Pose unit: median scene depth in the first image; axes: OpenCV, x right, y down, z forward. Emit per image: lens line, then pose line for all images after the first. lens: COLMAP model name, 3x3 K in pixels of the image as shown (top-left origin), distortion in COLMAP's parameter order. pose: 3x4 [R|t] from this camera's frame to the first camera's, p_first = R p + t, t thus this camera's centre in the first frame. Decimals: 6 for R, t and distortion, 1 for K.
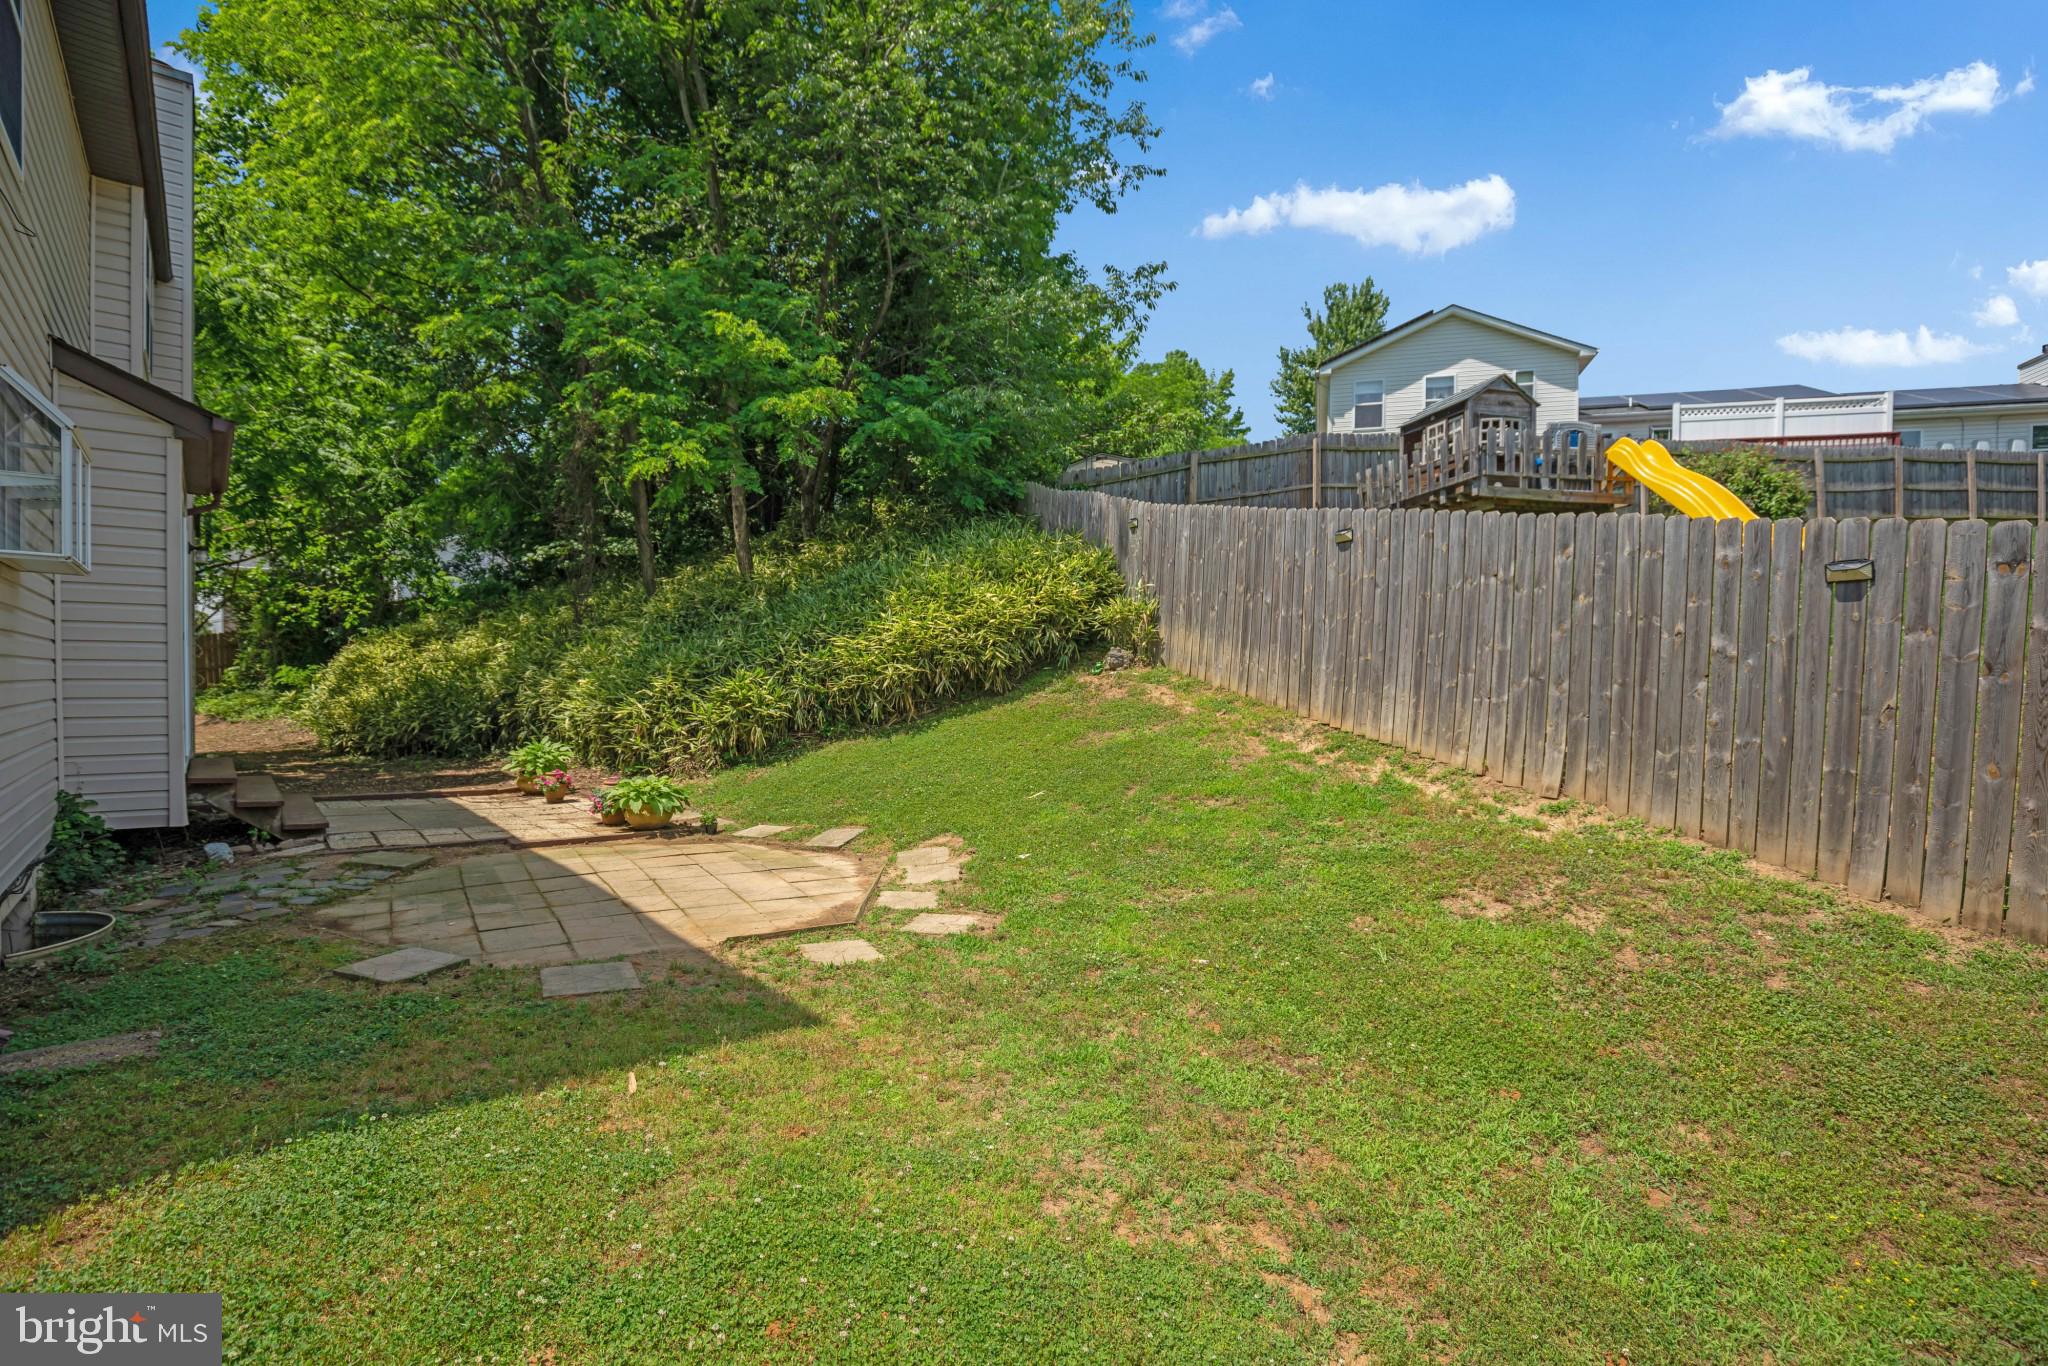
lens RADIAL K [[931.5, 0, 1032.0], [0, 931.5, 706.6], [0, 0, 1]] dist [-0.030725, 0.000342]
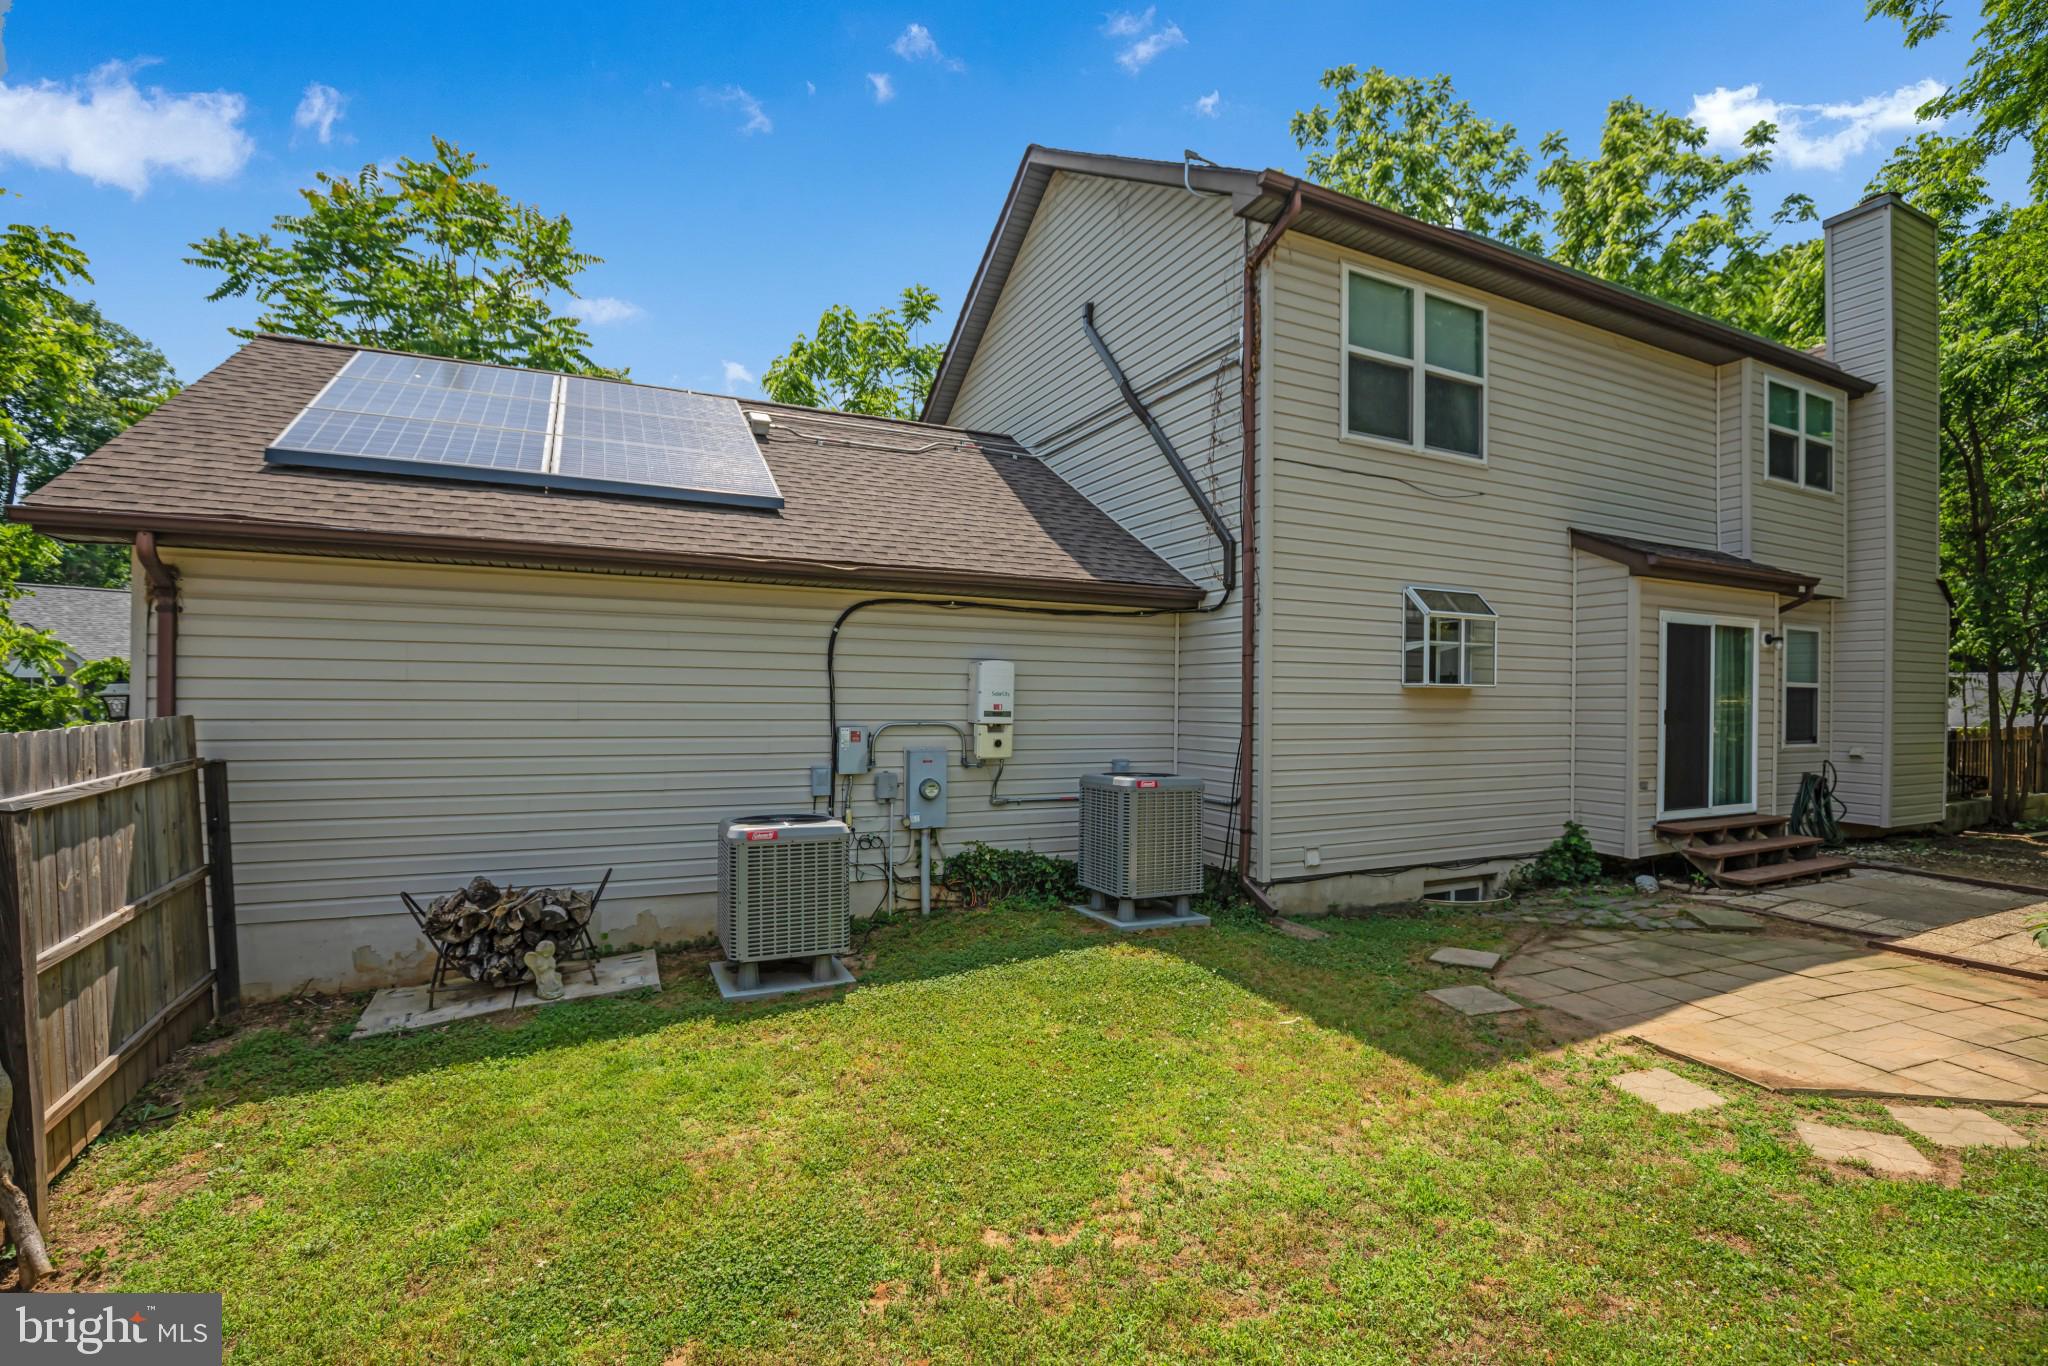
lens RADIAL K [[931.5, 0, 1032.0], [0, 931.5, 706.6], [0, 0, 1]] dist [-0.030725, 0.000342]
pose [[-0.261532, -0.007425, -0.965166, 0.821981], [-0.042849, 0.999074, 0.003925, -0.082507], [0.964243, 0.042382, -0.261608, 0.641048]]
